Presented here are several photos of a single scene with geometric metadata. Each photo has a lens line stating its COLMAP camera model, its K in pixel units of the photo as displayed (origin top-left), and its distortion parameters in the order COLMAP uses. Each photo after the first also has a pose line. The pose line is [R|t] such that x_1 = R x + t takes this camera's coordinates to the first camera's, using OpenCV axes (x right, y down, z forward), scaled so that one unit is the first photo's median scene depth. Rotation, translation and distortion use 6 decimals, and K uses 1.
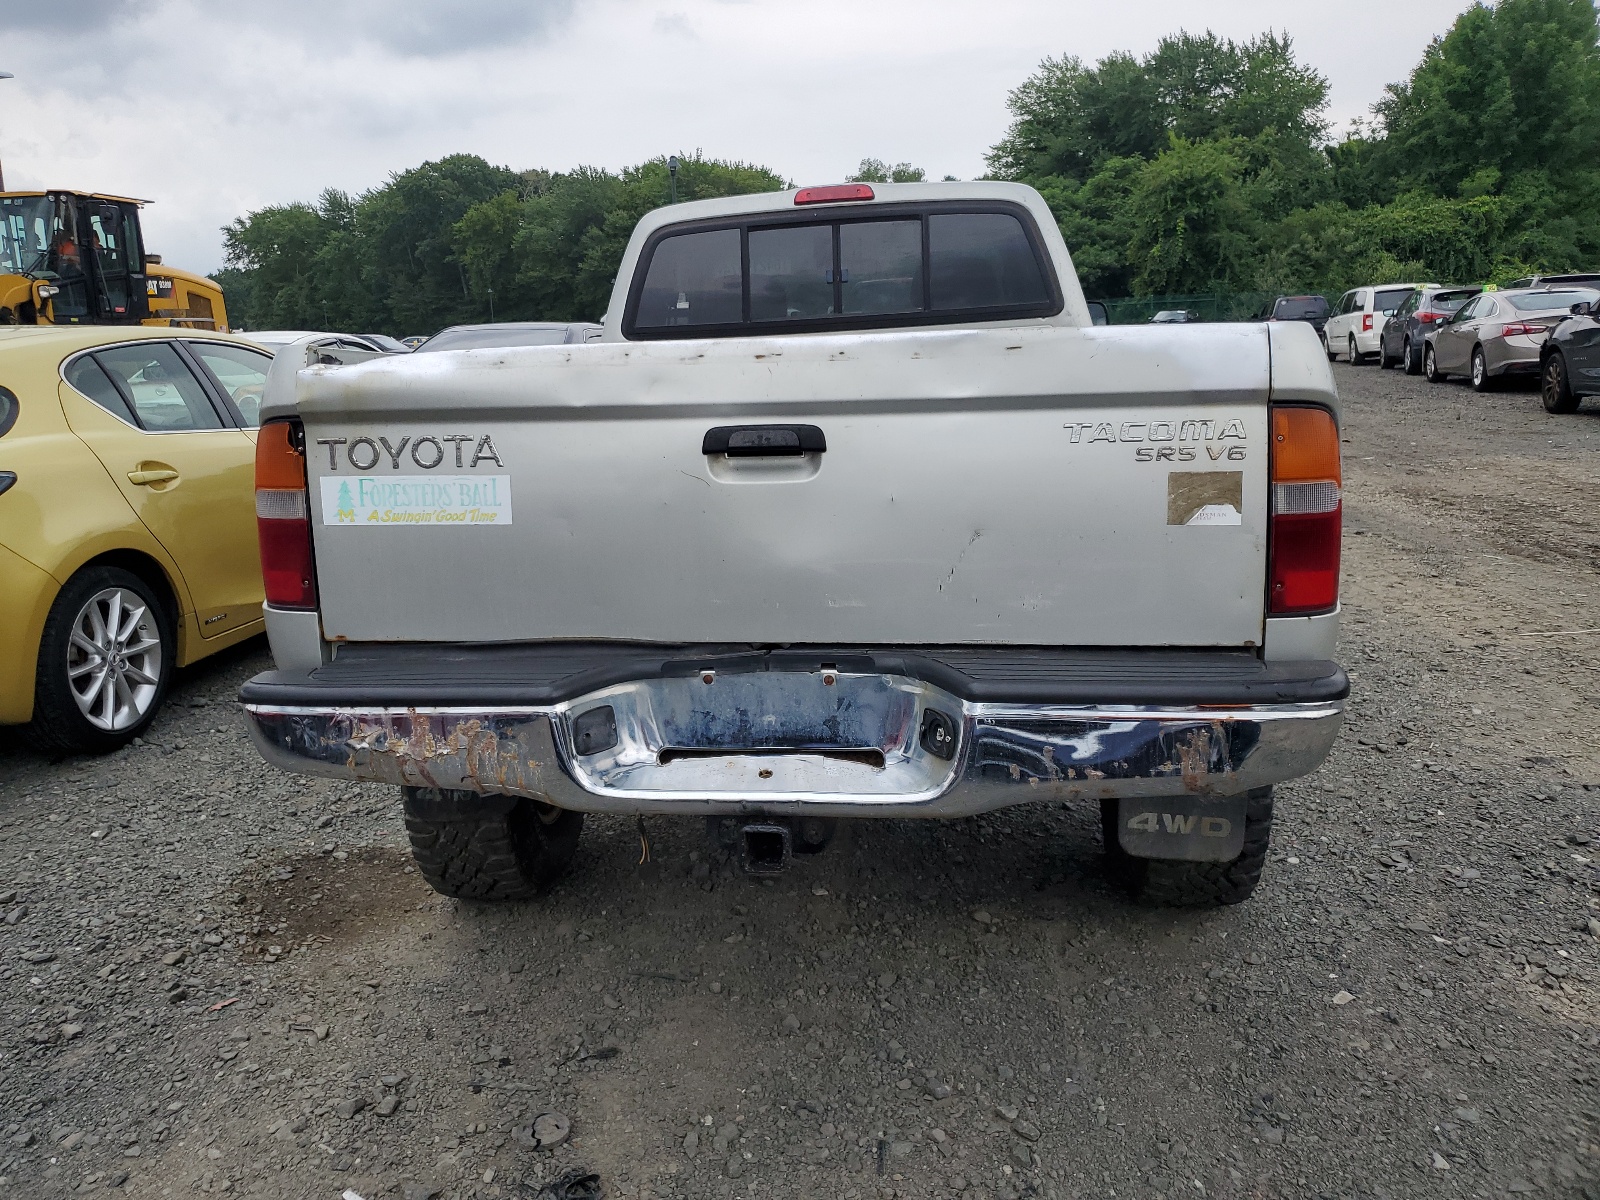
lens RADIAL K [[1246.4, 0, 798.4], [0, 1246.4, 602.7], [0, 0, 1]] dist [-0.011117, -0.009468]
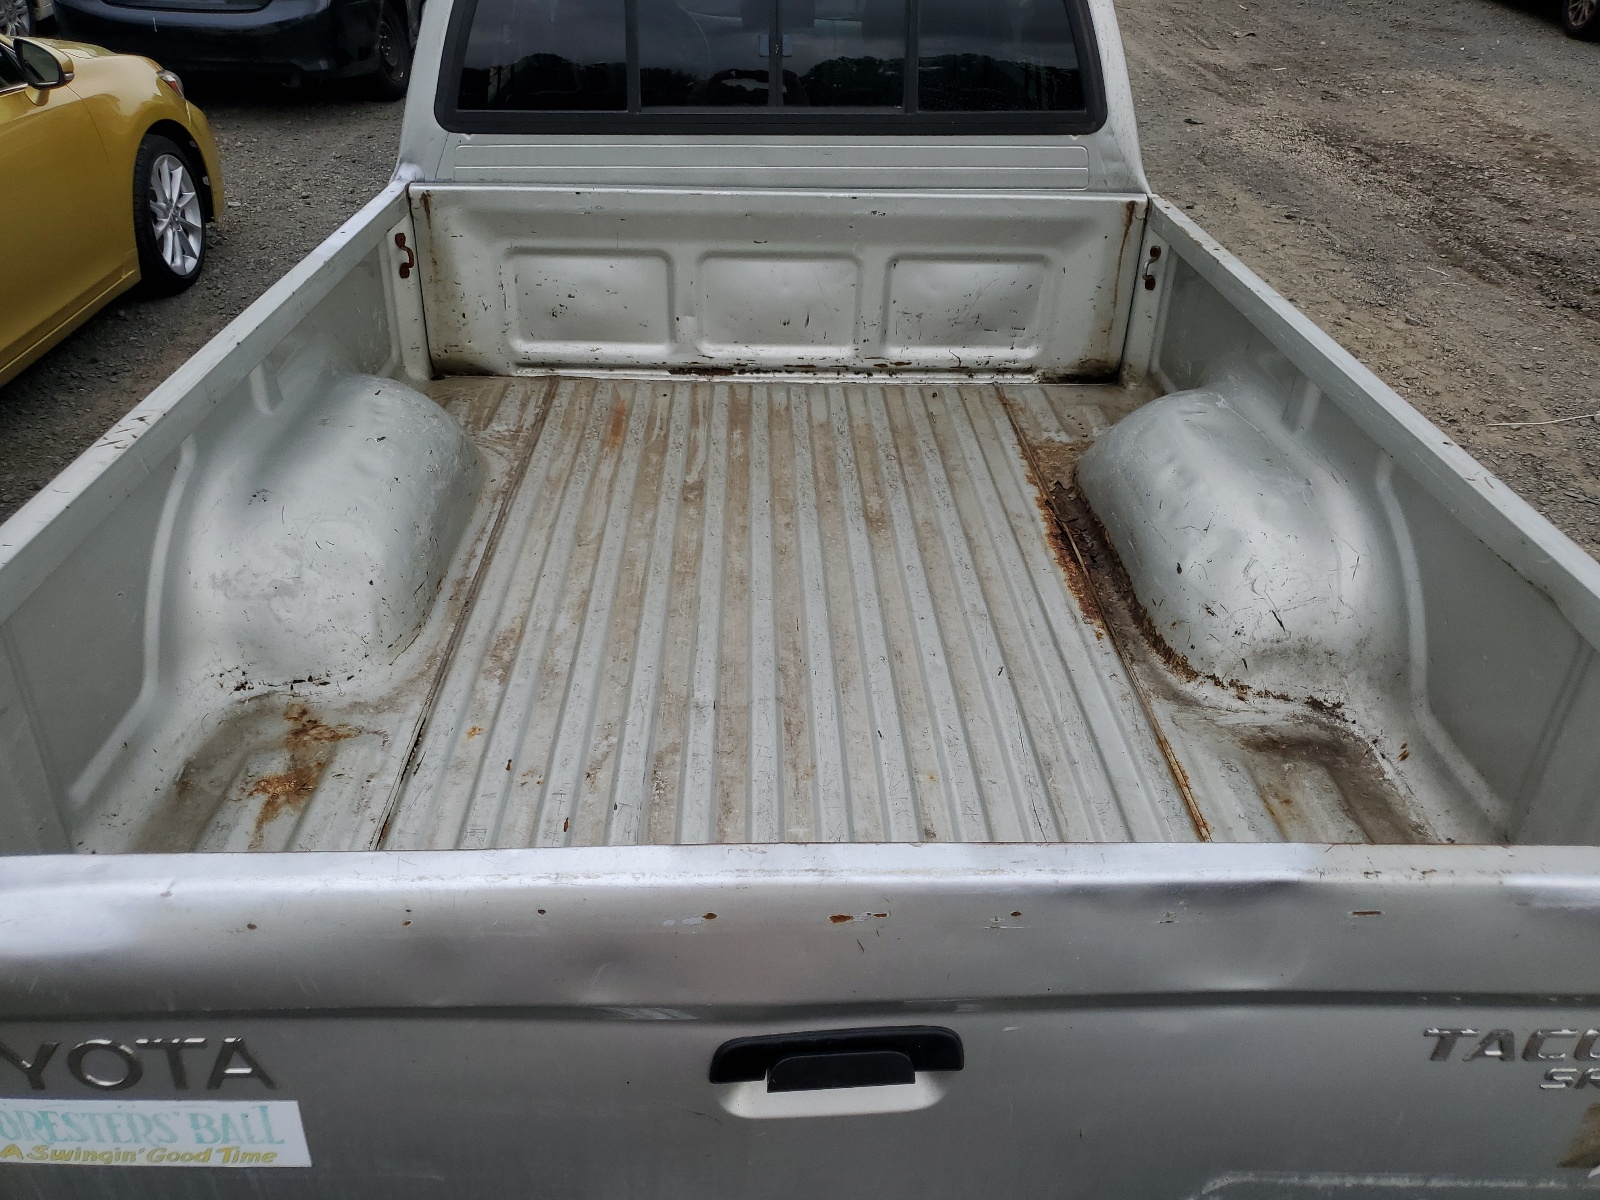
lens RADIAL K [[1246.4, 0, 799.5], [0, 1246.4, 597.9], [0, 0, 1]] dist [-0.011117, -0.009468]
pose [[0.987535, -0.017469, 0.156430, -0.037826], [-0.042915, 0.926289, 0.374363, -0.156517], [-0.151439, -0.376410, 0.913992, 0.204440]]
